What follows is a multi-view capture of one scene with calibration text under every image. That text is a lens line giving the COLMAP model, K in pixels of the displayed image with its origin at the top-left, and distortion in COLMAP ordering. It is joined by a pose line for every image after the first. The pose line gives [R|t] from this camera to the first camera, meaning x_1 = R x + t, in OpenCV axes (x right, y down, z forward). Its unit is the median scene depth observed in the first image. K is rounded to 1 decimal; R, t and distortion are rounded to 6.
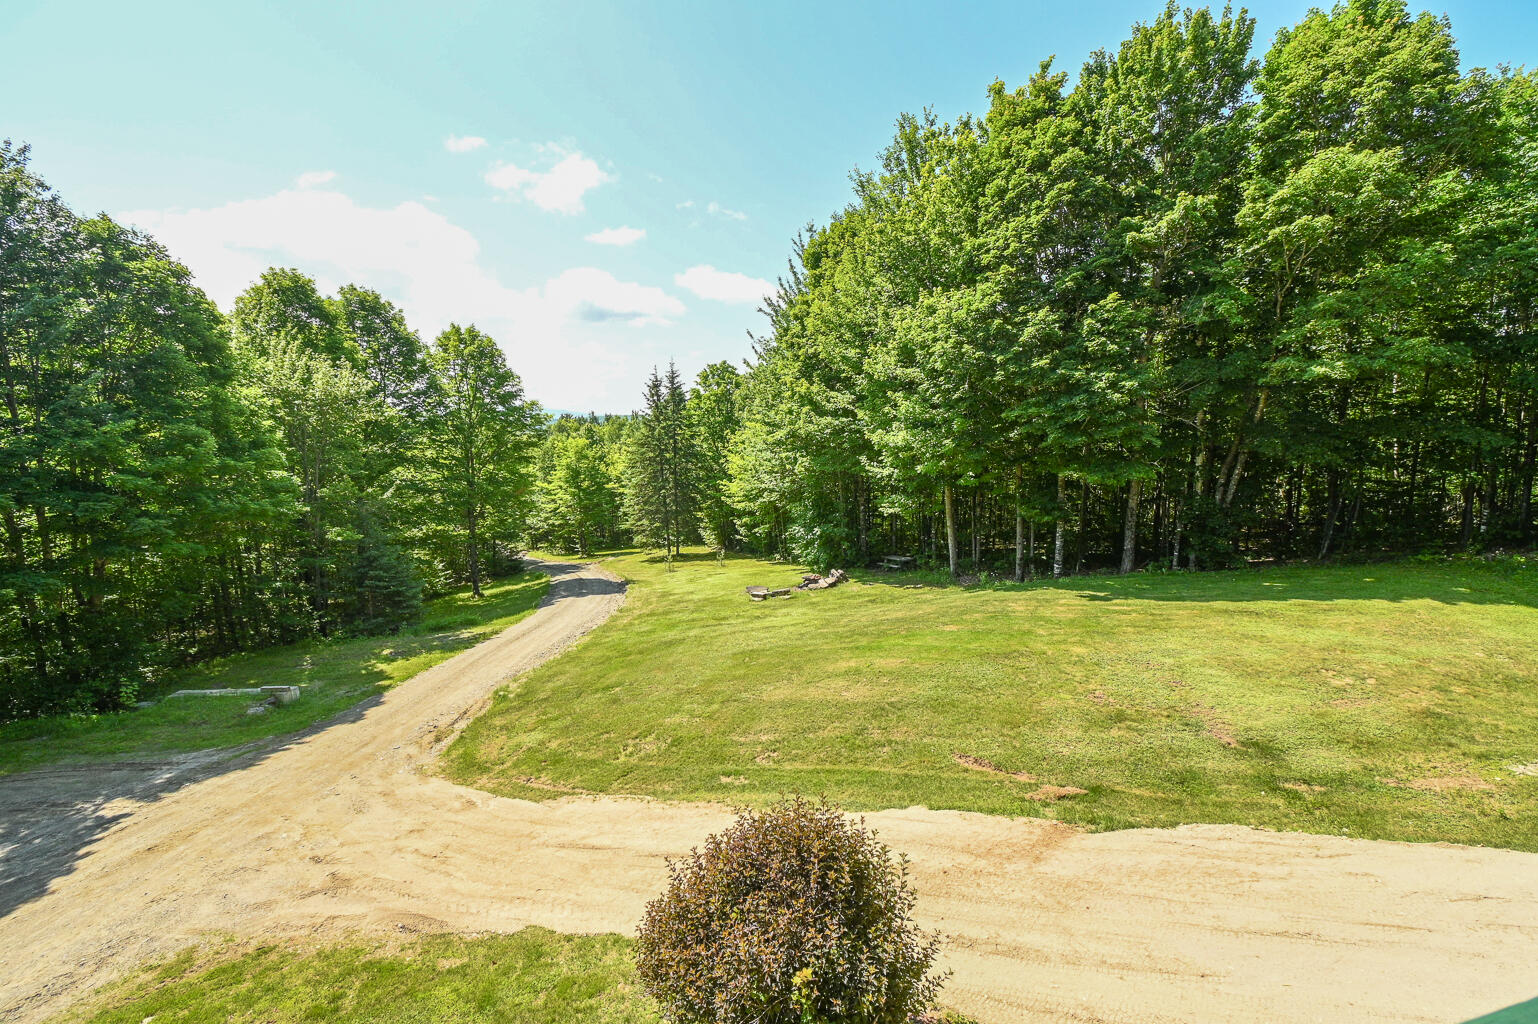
lens RADIAL K [[684.7, 0, 776.1], [0, 684.7, 518.3], [0, 0, 1]] dist [0.008321, -0.004277]
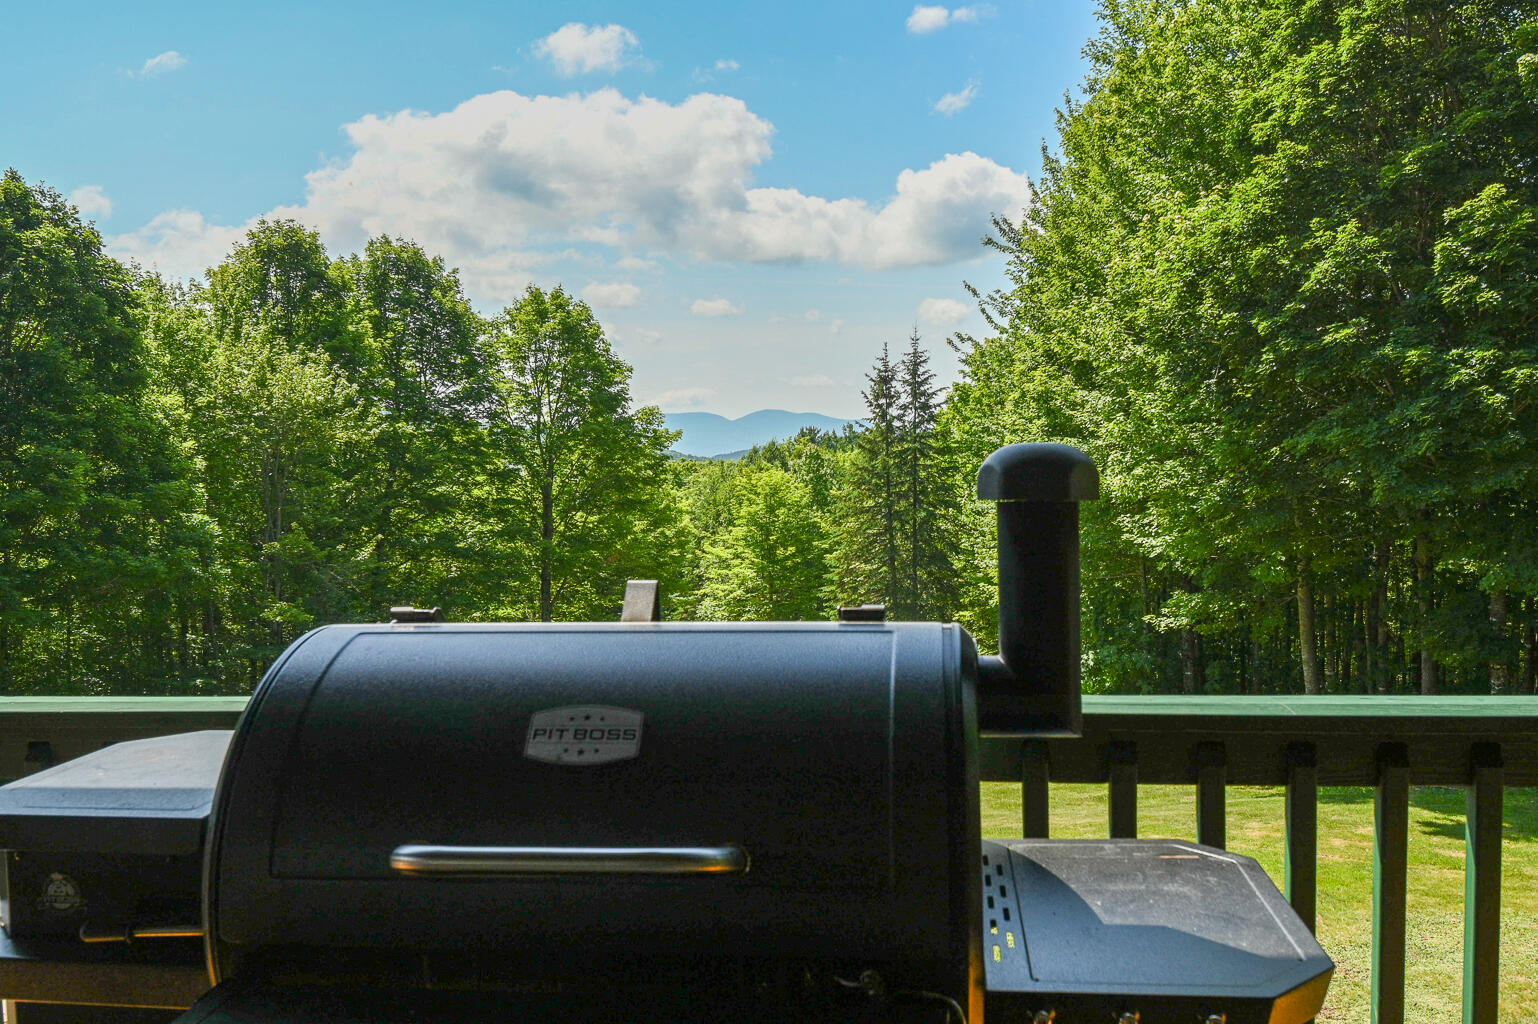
lens RADIAL K [[1281.1, 0, 754.6], [0, 1281.1, 520.1], [0, 0, 1]] dist [0.006829, 0.014490]
pose [[0.929531, 0.027462, -0.367720, 0.294274], [-0.056086, 0.996150, -0.067381, -0.008262], [0.364454, 0.083257, 0.927492, 0.012860]]
